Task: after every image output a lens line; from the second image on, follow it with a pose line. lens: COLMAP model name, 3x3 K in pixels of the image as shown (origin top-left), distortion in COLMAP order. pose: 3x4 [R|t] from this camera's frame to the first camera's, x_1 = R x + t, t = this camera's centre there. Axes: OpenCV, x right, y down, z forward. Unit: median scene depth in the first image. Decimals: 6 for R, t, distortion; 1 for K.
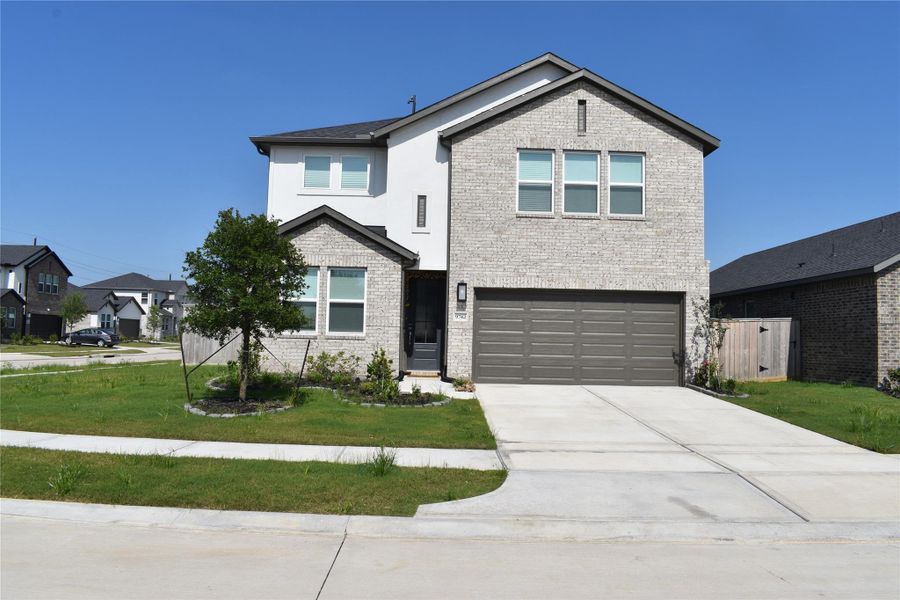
lens RADIAL K [[743.6, 0, 456.0], [0, 743.6, 299.0], [0, 0, 1]] dist [-0.102318, 0.019849]
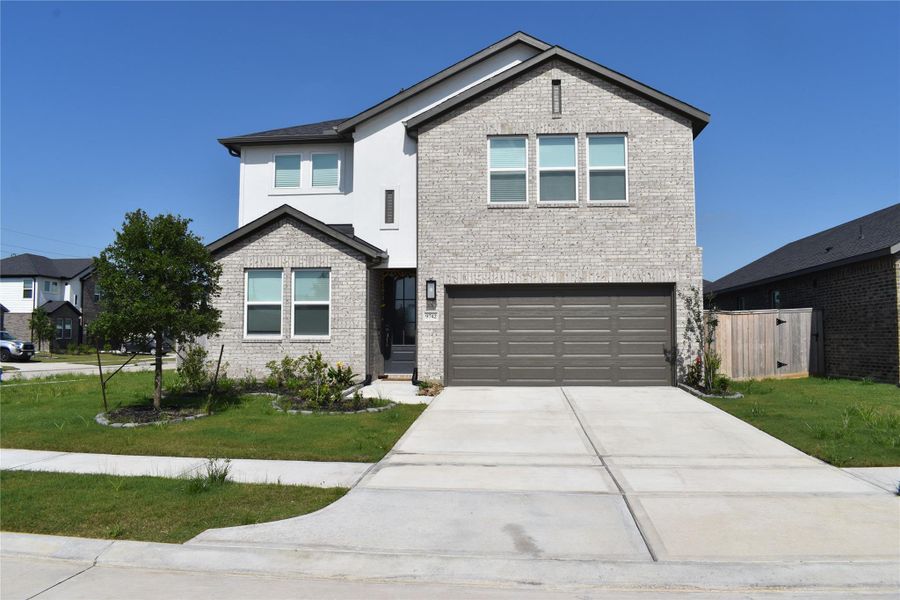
lens RADIAL K [[743.6, 0, 447.2], [0, 743.6, 296.8], [0, 0, 1]] dist [-0.102318, 0.019849]
pose [[0.993480, -0.028678, -0.110338, 0.130158], [0.028178, 0.999584, -0.006095, 0.005467], [0.110467, 0.002947, 0.993875, 0.062428]]
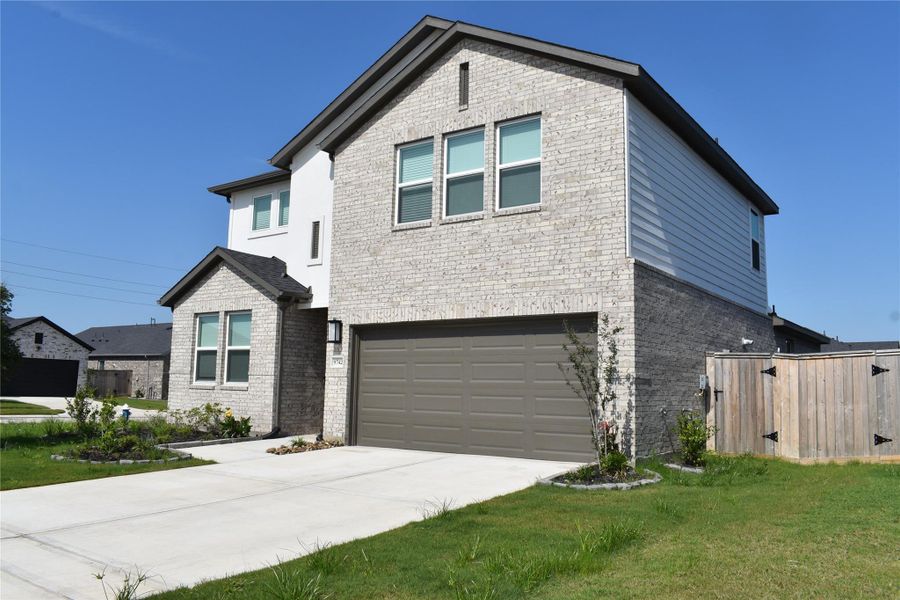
lens RADIAL K [[743.6, 0, 441.0], [0, 743.6, 295.7], [0, 0, 1]] dist [-0.102318, 0.019849]
pose [[0.797317, -0.081579, -0.598022, 0.579802], [0.030890, 0.995040, -0.094554, 0.031294], [0.602770, 0.056917, 0.795882, 0.414229]]
